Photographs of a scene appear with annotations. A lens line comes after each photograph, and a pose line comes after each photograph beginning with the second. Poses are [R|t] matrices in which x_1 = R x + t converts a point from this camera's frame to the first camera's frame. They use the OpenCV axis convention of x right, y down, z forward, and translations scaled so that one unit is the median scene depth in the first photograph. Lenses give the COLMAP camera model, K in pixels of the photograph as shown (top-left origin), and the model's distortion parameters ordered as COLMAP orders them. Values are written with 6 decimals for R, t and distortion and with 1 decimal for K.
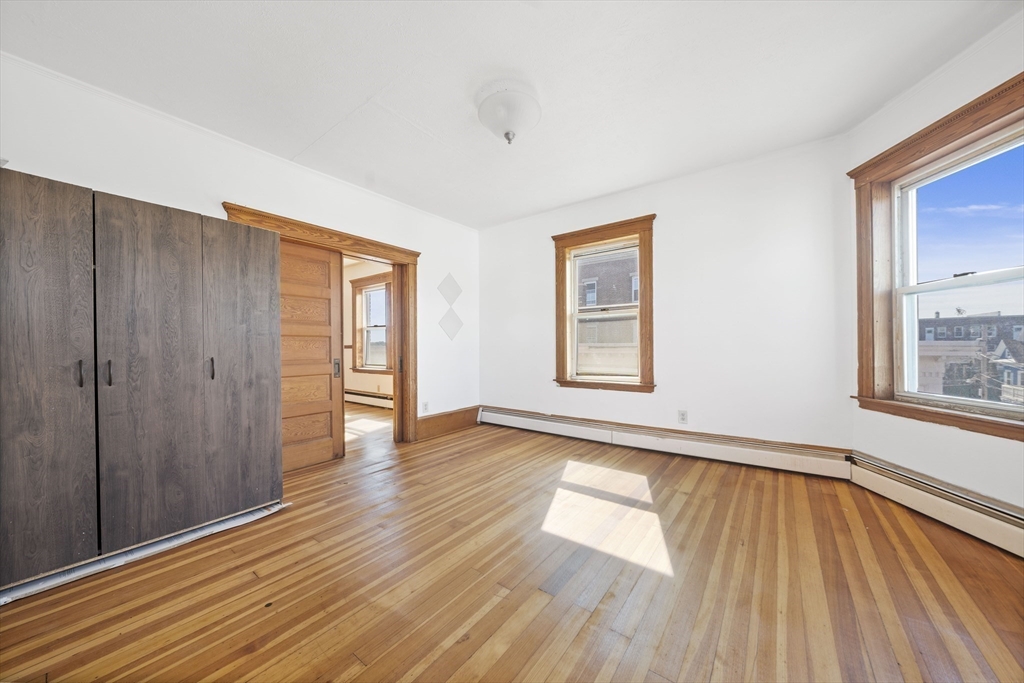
lens RADIAL K [[354.6, 0, 514.2], [0, 354.6, 346.8], [0, 0, 1]] dist [-0.002840, -0.000145]
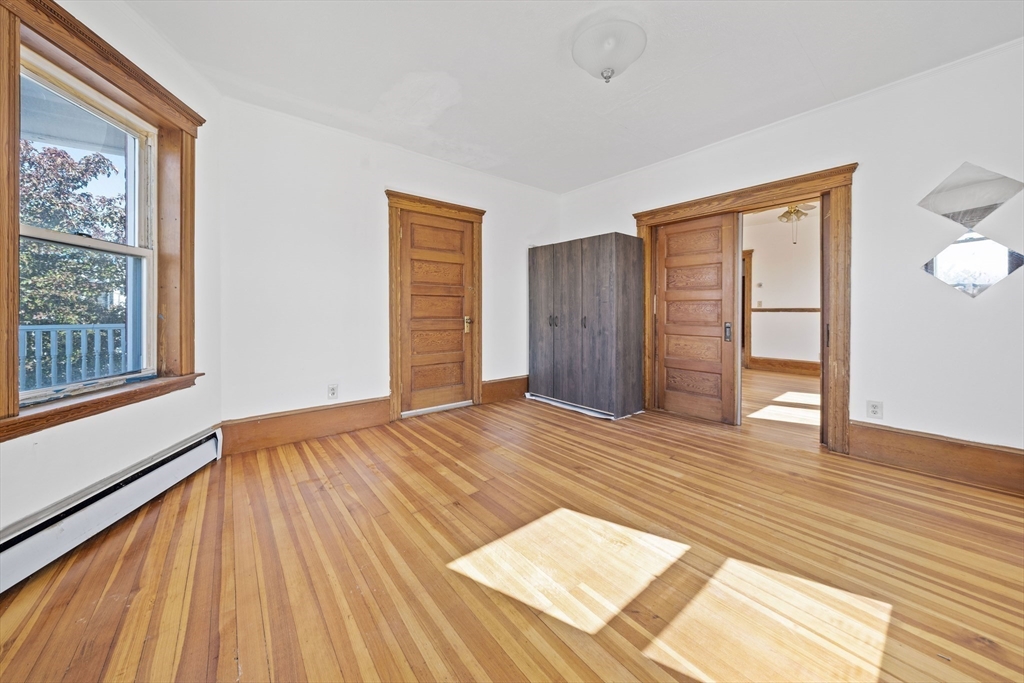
lens RADIAL K [[354.6, 0, 500.5], [0, 354.6, 310.2], [0, 0, 1]] dist [-0.002840, -0.000145]
pose [[-0.266632, 0.004705, -0.963787, 0.831559], [0.000707, 0.999989, 0.004686, -0.006158], [0.963798, 0.000568, -0.266632, 0.888924]]
